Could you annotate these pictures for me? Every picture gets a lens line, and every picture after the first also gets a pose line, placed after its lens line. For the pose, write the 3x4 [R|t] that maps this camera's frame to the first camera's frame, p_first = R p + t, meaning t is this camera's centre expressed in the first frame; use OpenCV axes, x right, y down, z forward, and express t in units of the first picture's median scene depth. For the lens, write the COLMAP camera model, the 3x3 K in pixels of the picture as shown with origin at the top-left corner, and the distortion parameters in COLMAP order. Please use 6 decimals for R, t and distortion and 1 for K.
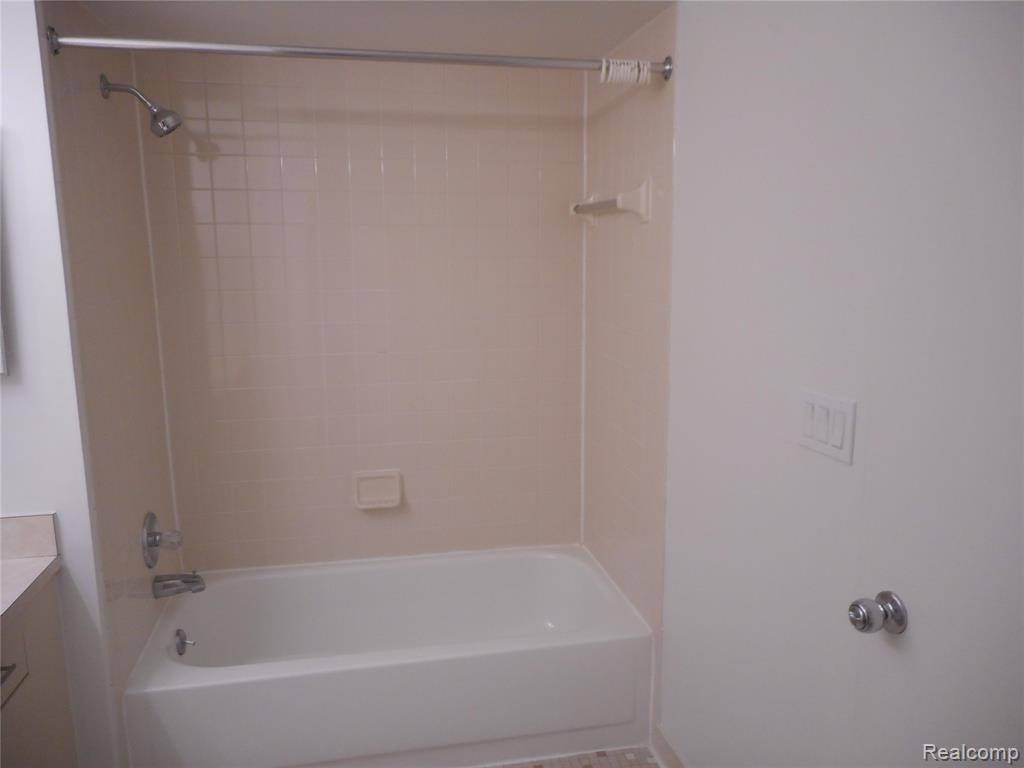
lens RADIAL K [[773.3, 0, 515.3], [0, 773.3, 386.8], [0, 0, 1]] dist [-0.002570, -0.000065]
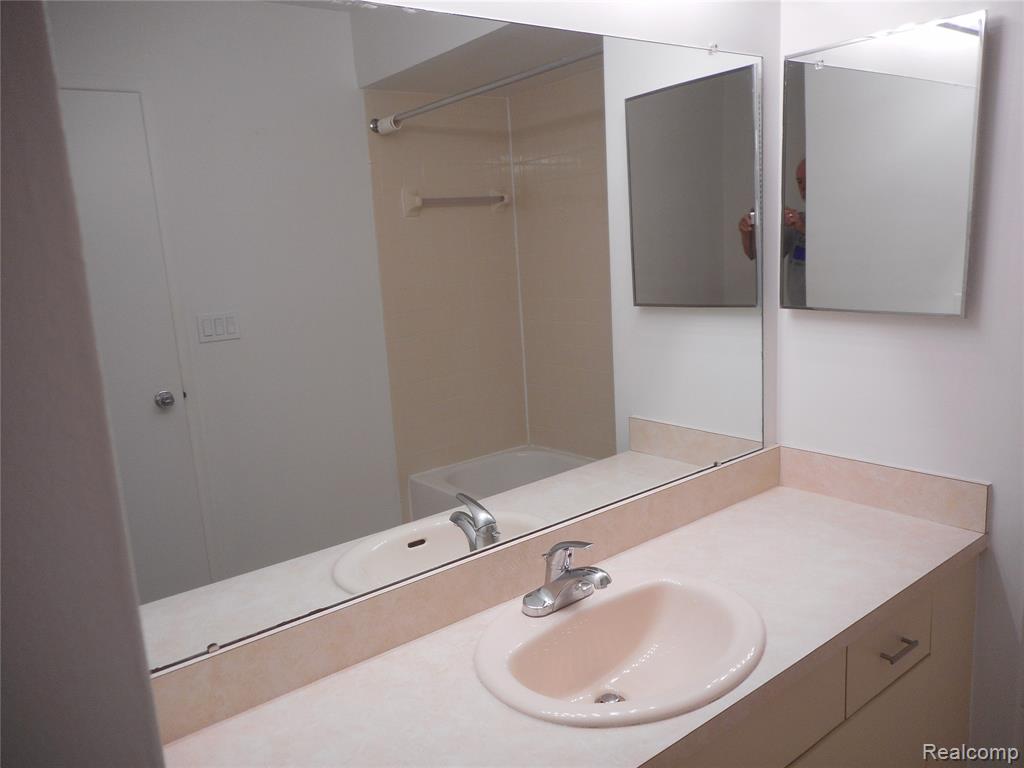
lens RADIAL K [[773.3, 0, 515.9], [0, 773.3, 387.6], [0, 0, 1]] dist [-0.002570, -0.000065]
pose [[0.440868, 0.134230, -0.887479, -0.103946], [-0.106957, 0.989566, 0.096538, 0.038344], [0.891177, 0.052361, 0.450624, 0.175855]]
